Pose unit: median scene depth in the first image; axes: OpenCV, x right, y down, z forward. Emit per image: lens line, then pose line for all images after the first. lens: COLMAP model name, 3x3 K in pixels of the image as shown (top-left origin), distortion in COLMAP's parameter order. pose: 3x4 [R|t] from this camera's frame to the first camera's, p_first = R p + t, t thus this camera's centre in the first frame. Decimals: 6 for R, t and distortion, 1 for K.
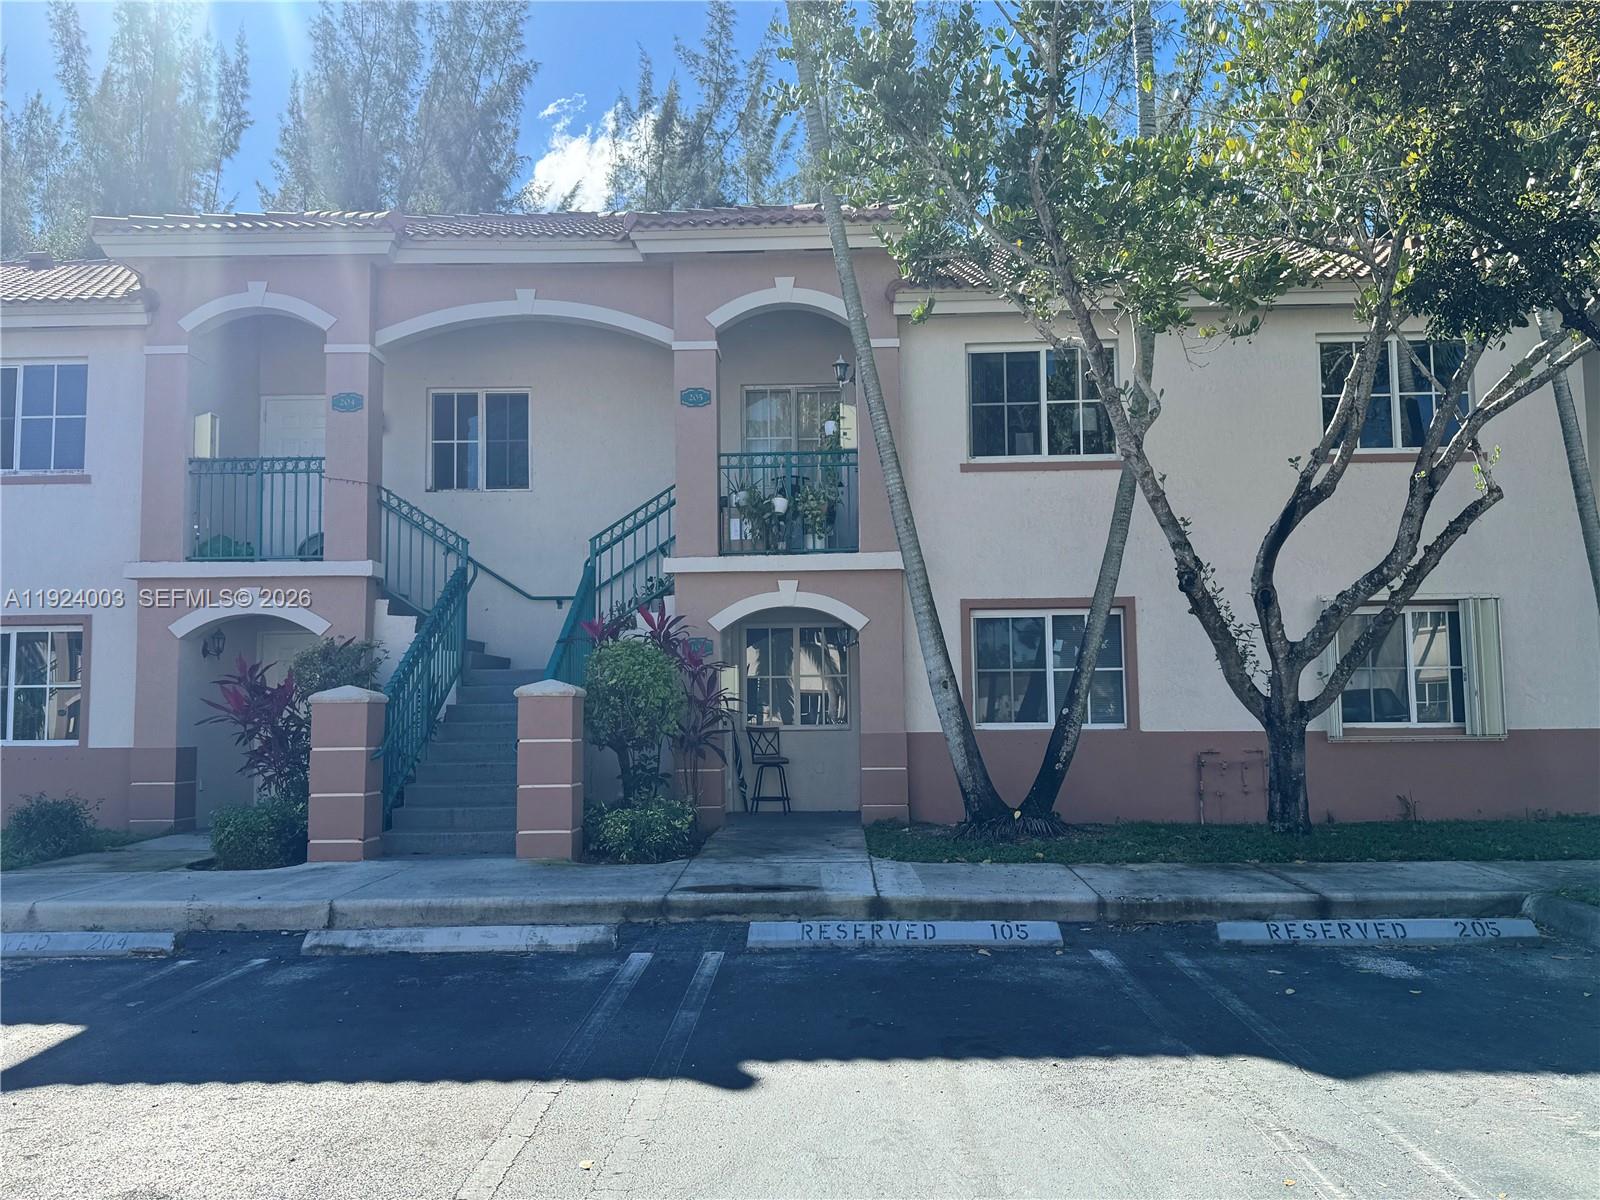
lens RADIAL K [[1286.8, 0, 801.7], [0, 1286.8, 600.0], [0, 0, 1]] dist [0.060533, -0.016896]
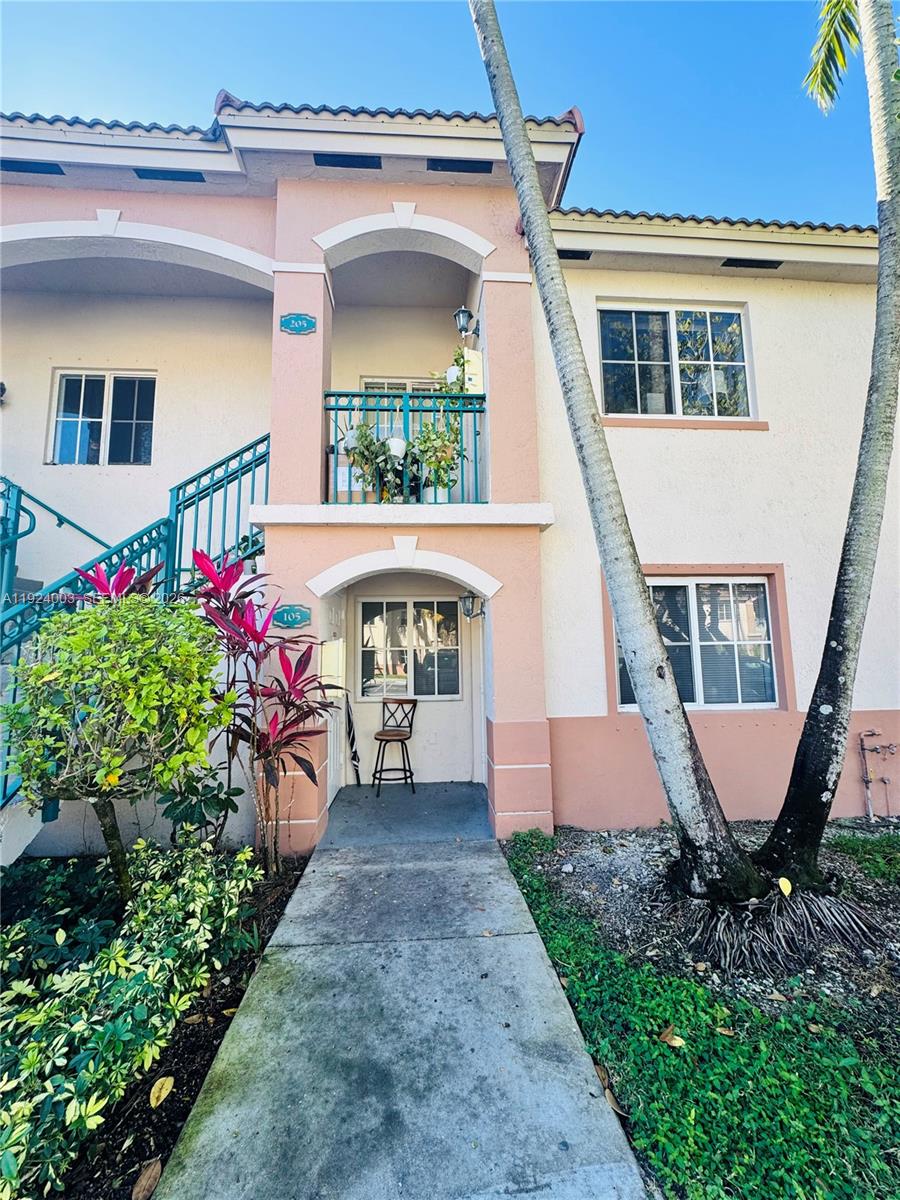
lens RADIAL K [[479.0, 0, 453.0], [0, 479.0, 596.7], [0, 0, 1]] dist [-0.001631, 0.000181]
pose [[0.994324, 0.008532, 0.106054, -0.012368], [-0.005990, 0.999688, -0.024267, 0.030532], [-0.106227, 0.023494, 0.994064, 0.675929]]
